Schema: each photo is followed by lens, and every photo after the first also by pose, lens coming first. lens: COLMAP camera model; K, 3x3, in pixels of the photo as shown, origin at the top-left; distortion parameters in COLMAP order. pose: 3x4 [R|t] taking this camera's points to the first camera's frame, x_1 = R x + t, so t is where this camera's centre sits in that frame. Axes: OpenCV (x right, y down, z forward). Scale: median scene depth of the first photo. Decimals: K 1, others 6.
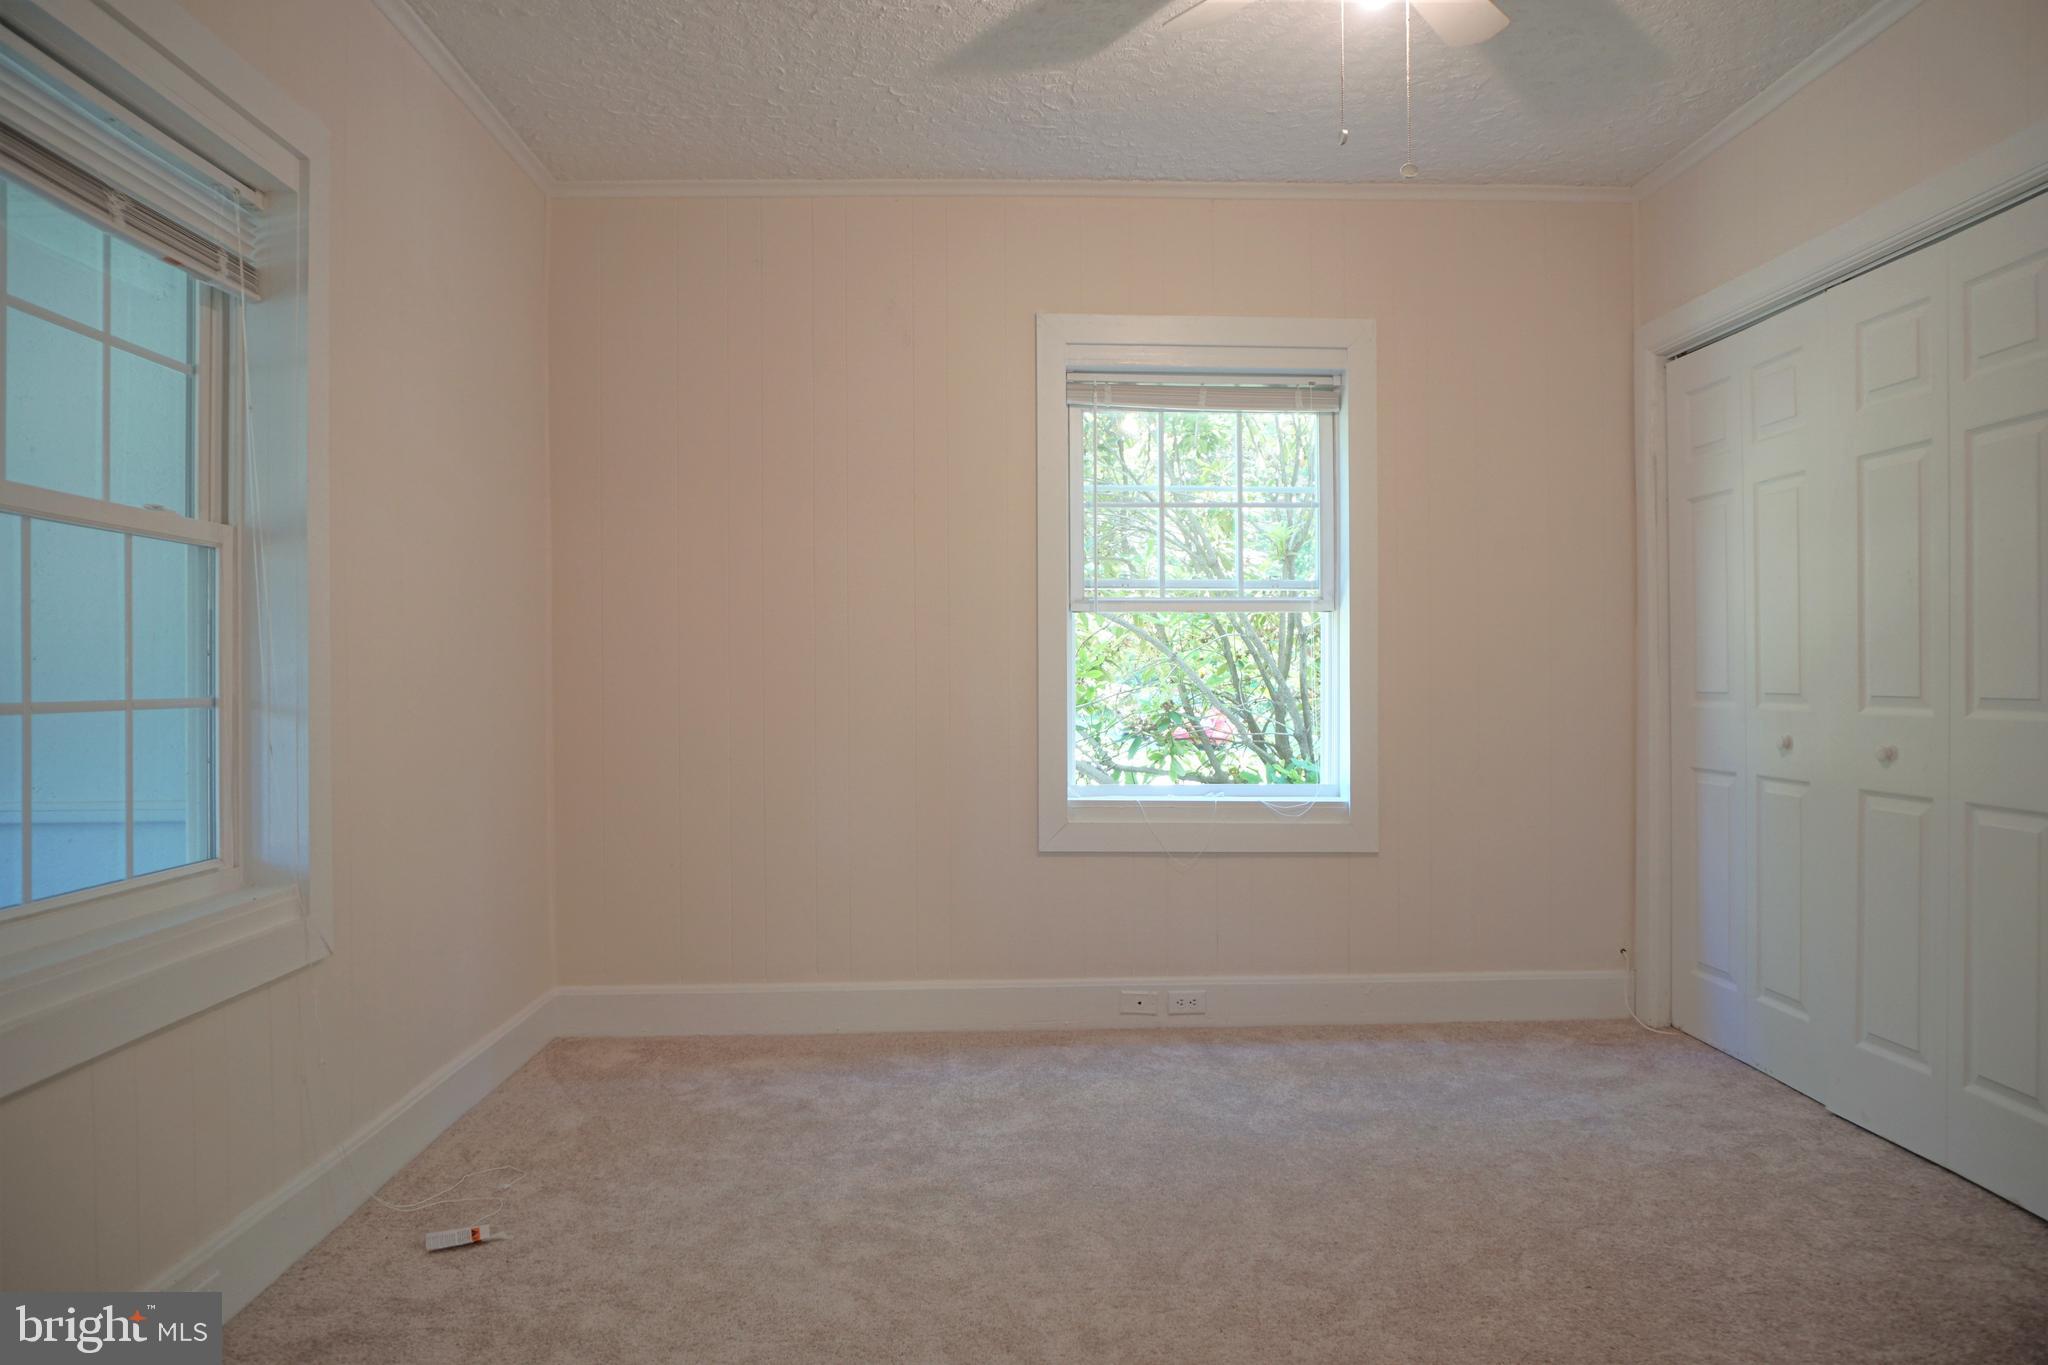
lens RADIAL K [[1371.2, 0, 1029.5], [0, 1371.2, 676.1], [0, 0, 1]] dist [-0.058423, 0.037614]
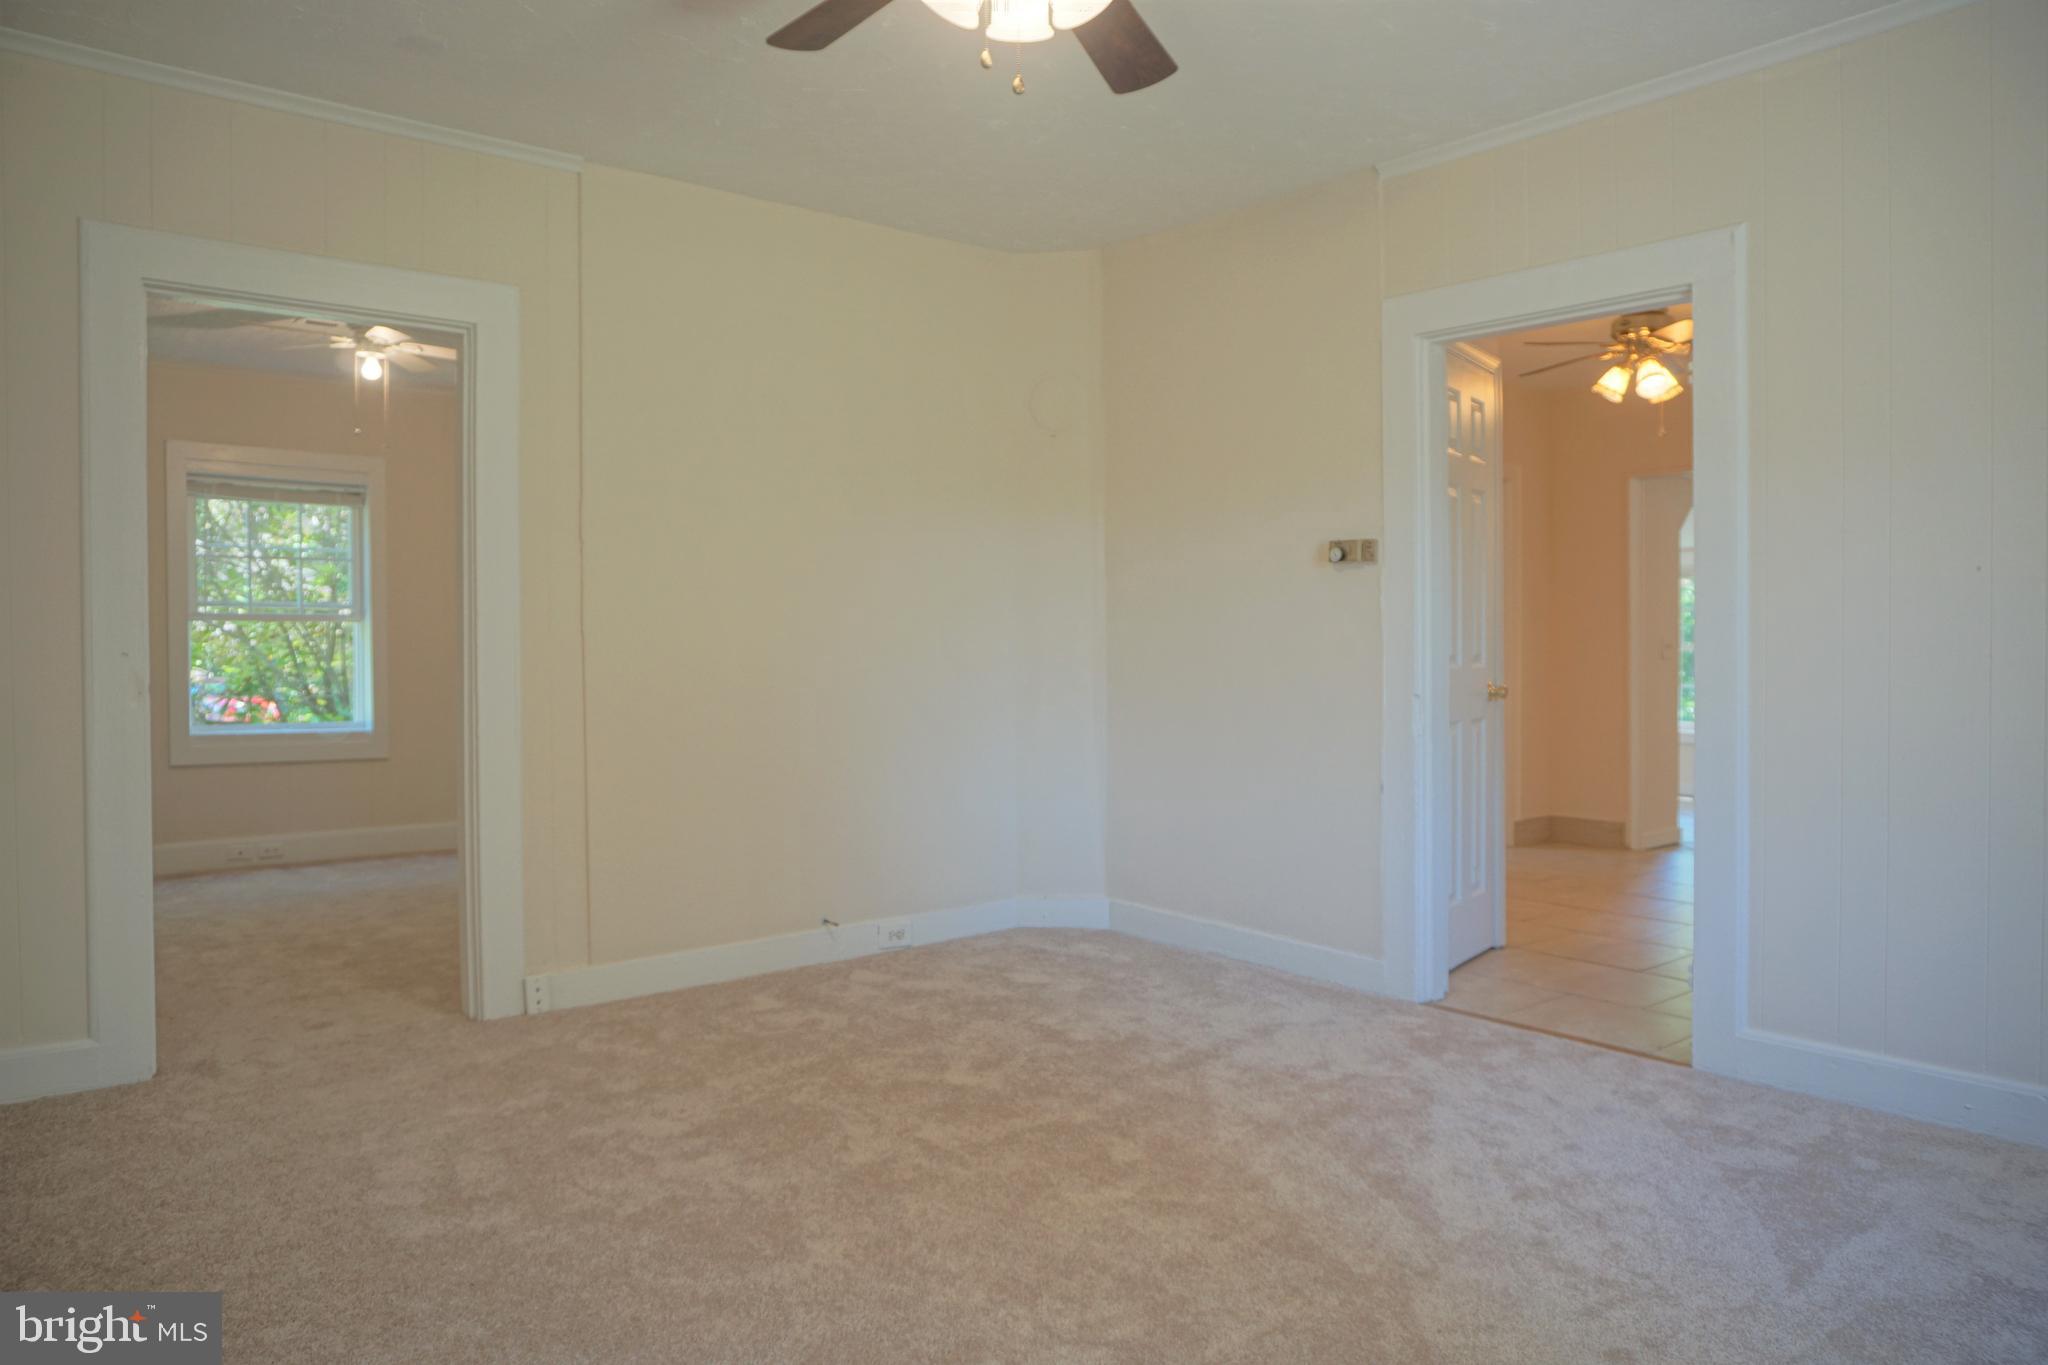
lens RADIAL K [[1371.2, 0, 1029.5], [0, 1371.2, 676.1], [0, 0, 1]] dist [-0.058423, 0.037614]
pose [[0.792970, -0.007582, 0.609213, -0.134227], [0.003507, 0.999963, 0.007881, 0.009214], [-0.609250, -0.004113, 0.792967, -0.776280]]
